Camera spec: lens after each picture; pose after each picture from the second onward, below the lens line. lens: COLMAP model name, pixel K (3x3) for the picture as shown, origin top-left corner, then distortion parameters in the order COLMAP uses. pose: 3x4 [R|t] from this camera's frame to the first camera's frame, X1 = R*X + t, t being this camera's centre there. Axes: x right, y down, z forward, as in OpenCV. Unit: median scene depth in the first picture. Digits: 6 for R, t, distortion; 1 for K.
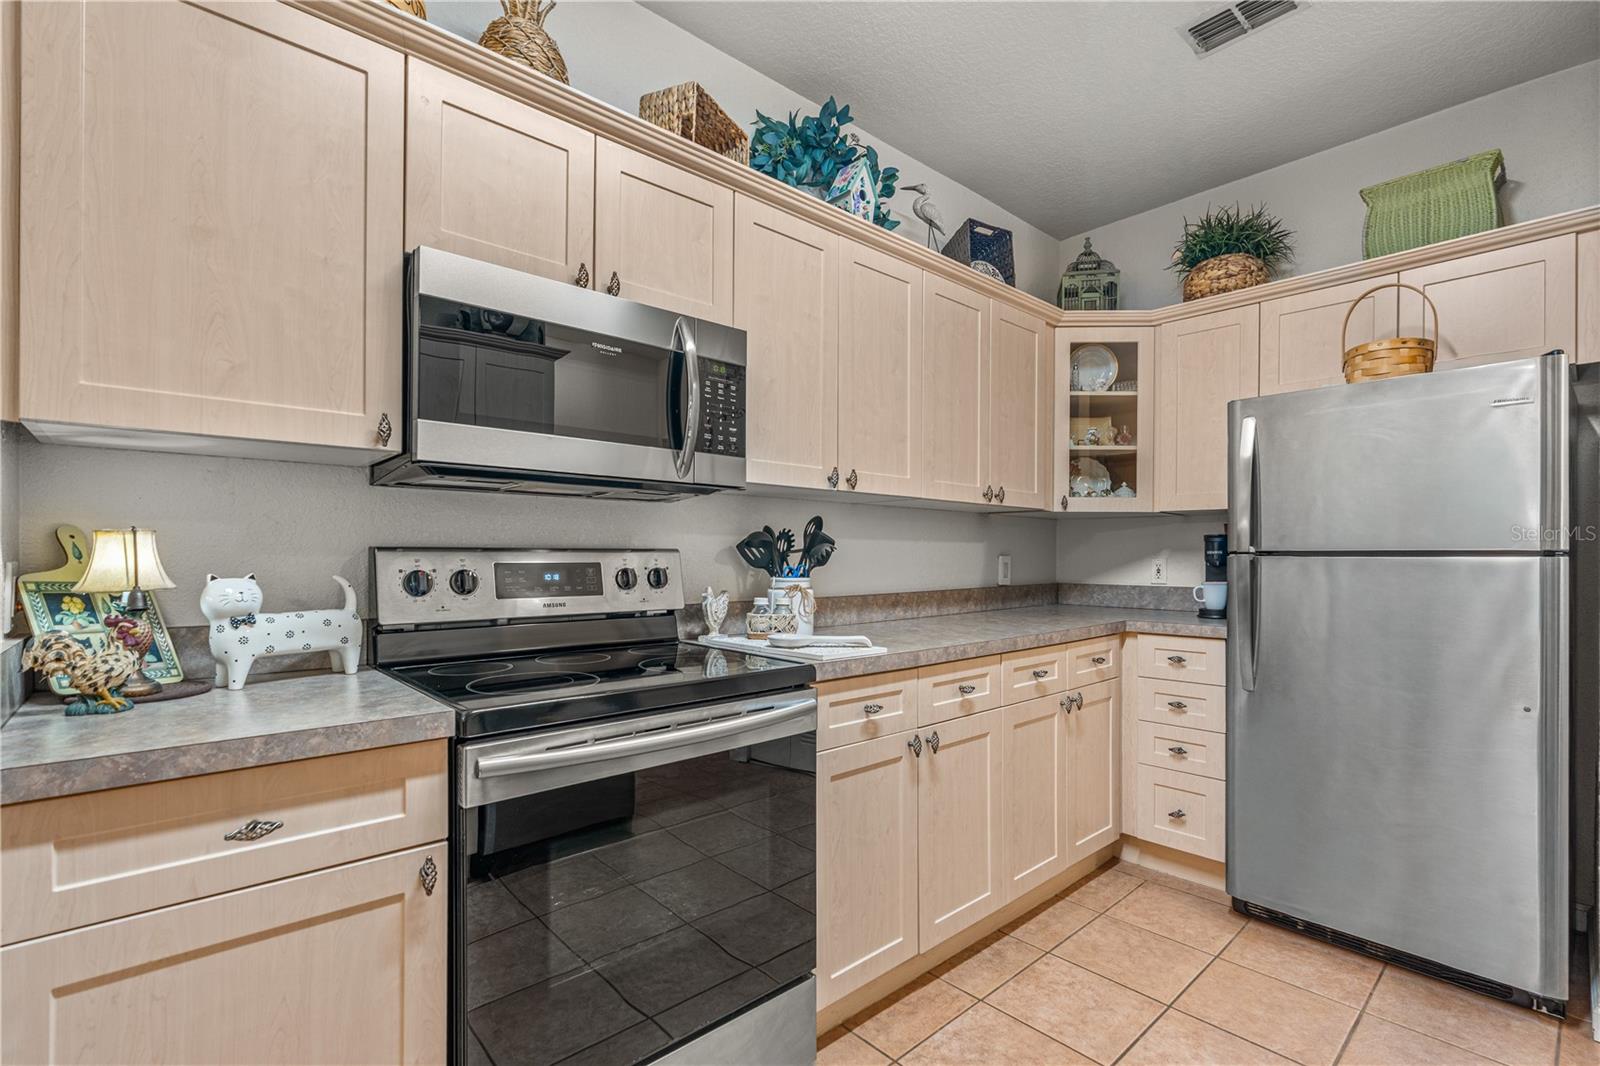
lens RADIAL K [[724.9, 0, 805.9], [0, 724.9, 553.9], [0, 0, 1]] dist [-0.013019, 0.005505]
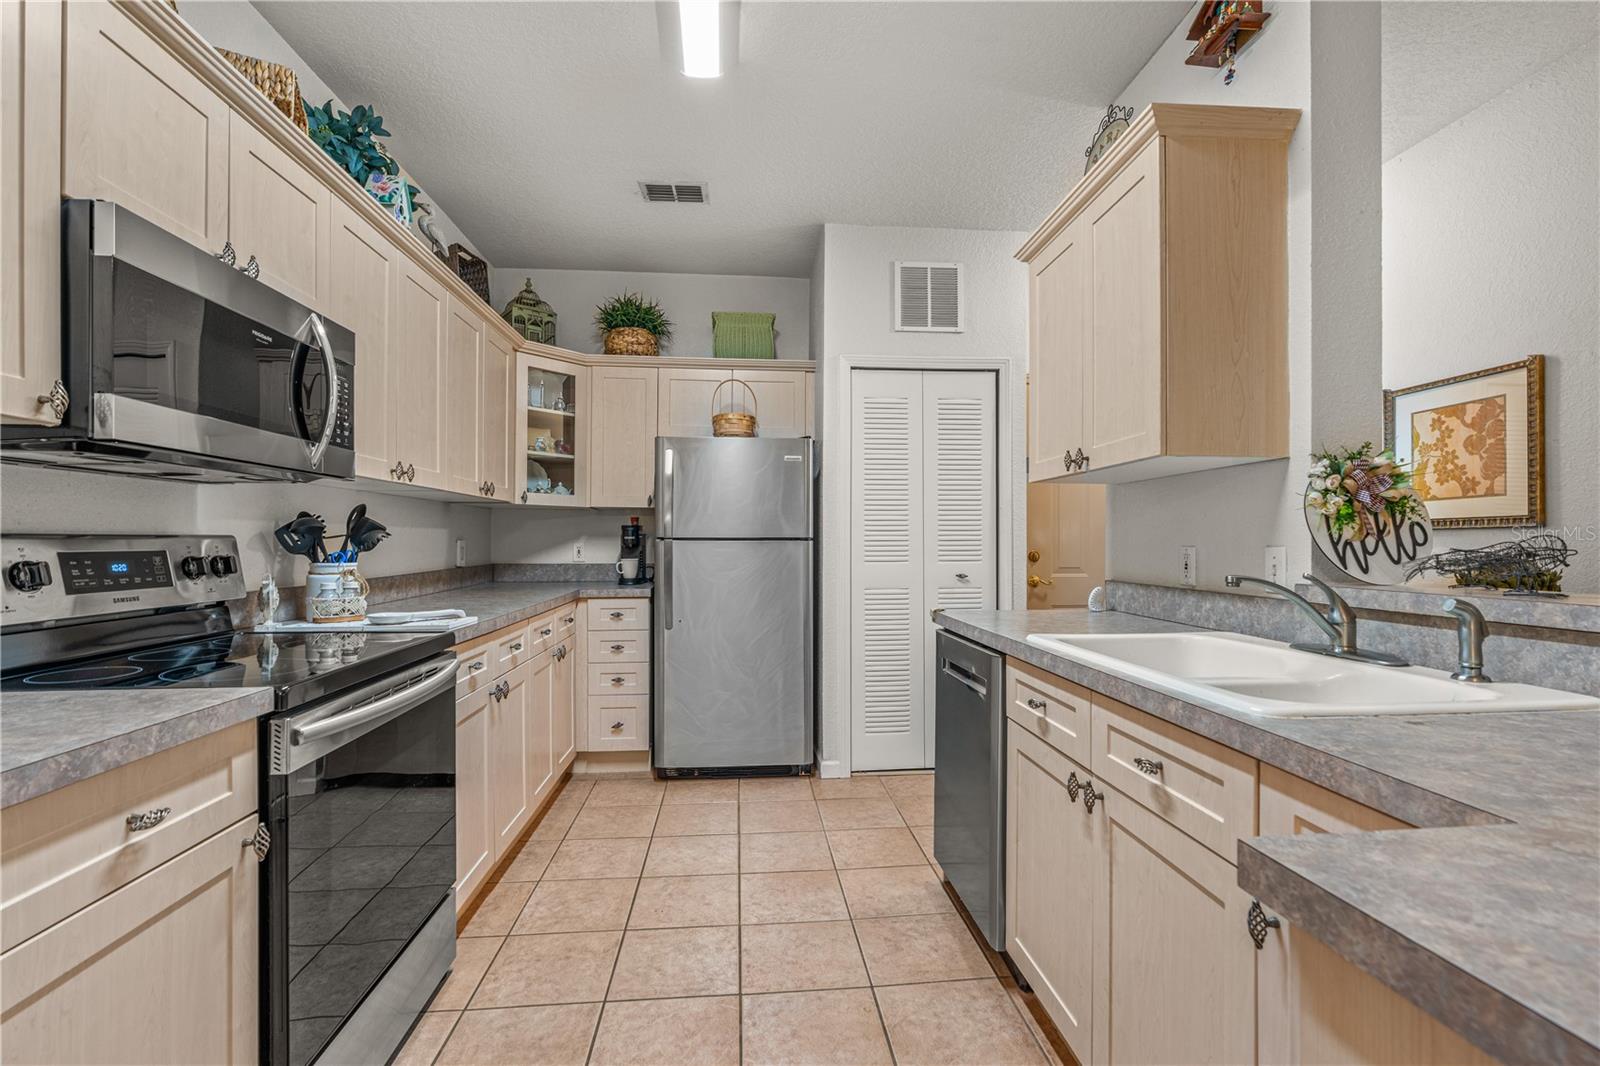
lens RADIAL K [[720.9, 0, 797.1], [0, 720.9, 539.7], [0, 0, 1]] dist [-0.000228, 0.000283]
pose [[0.607513, -0.001666, 0.794308, -0.426825], [-0.001282, 0.999994, 0.003078, -0.004049], [-0.794309, -0.002888, 0.607507, -0.136667]]
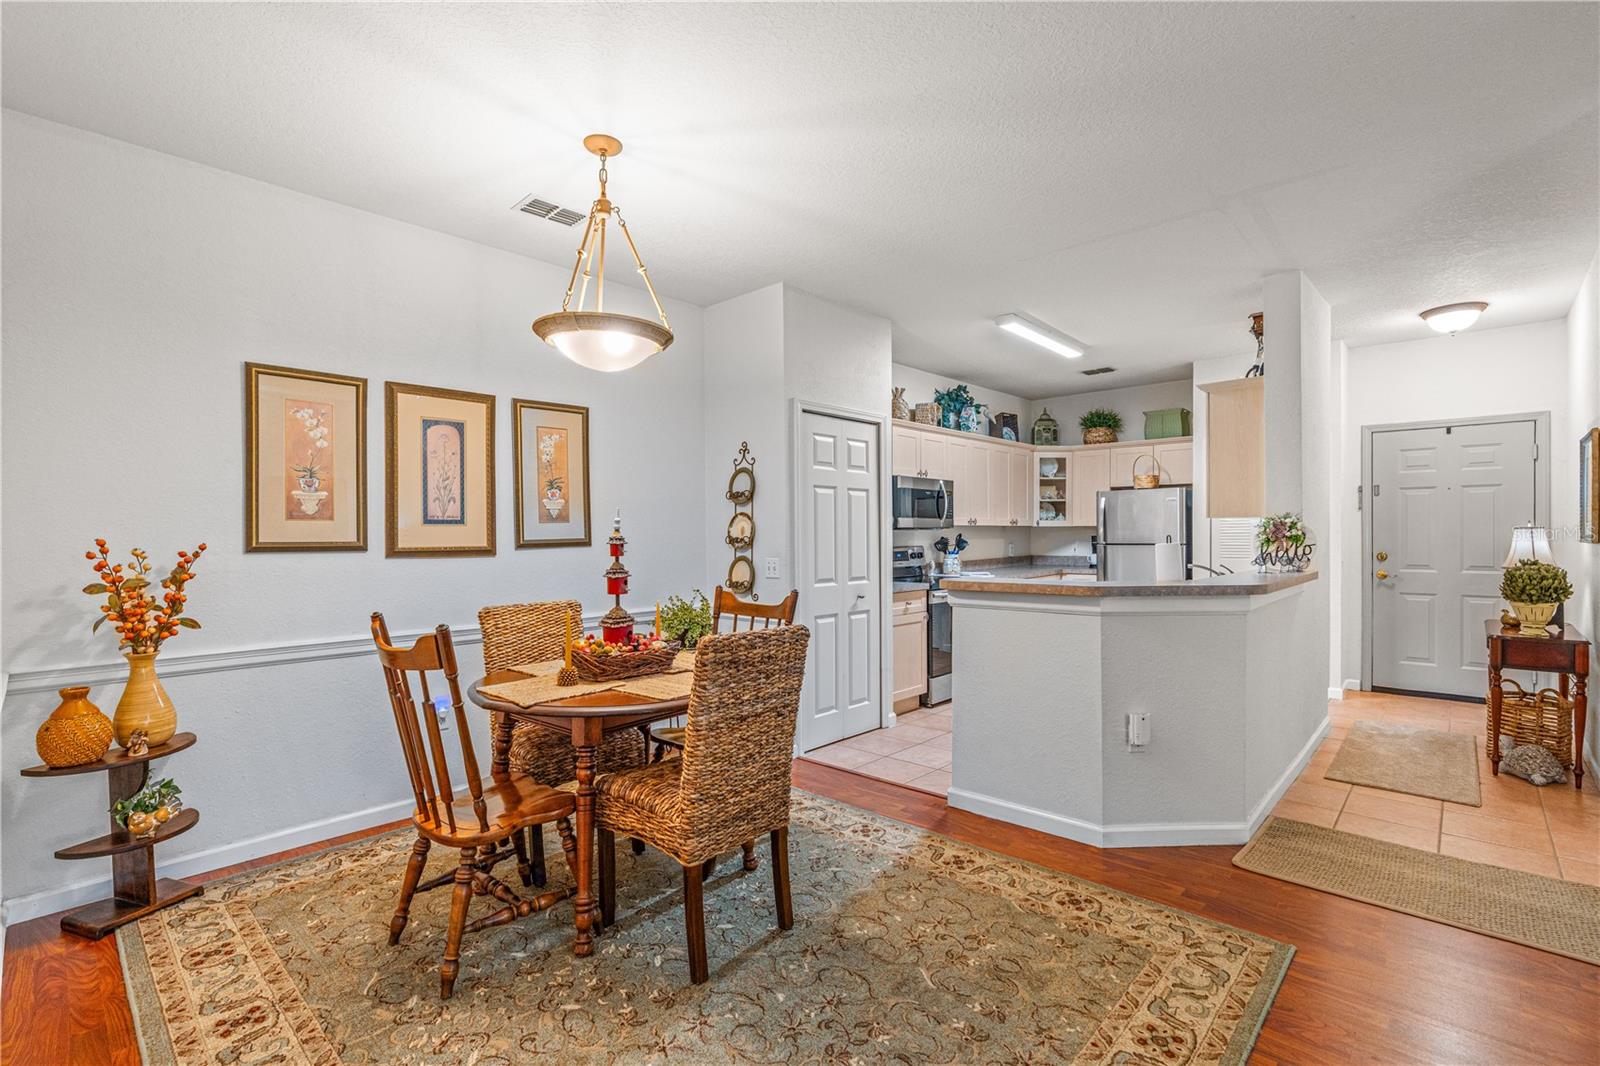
lens RADIAL K [[722.5, 0, 812.8], [0, 722.5, 538.4], [0, 0, 1]] dist [-0.004876, 0.001332]
pose [[0.995327, -0.011573, 0.095869, -0.837716], [0.010616, 0.999889, 0.010486, -0.066902], [-0.095980, -0.009419, 0.995339, -1.796565]]
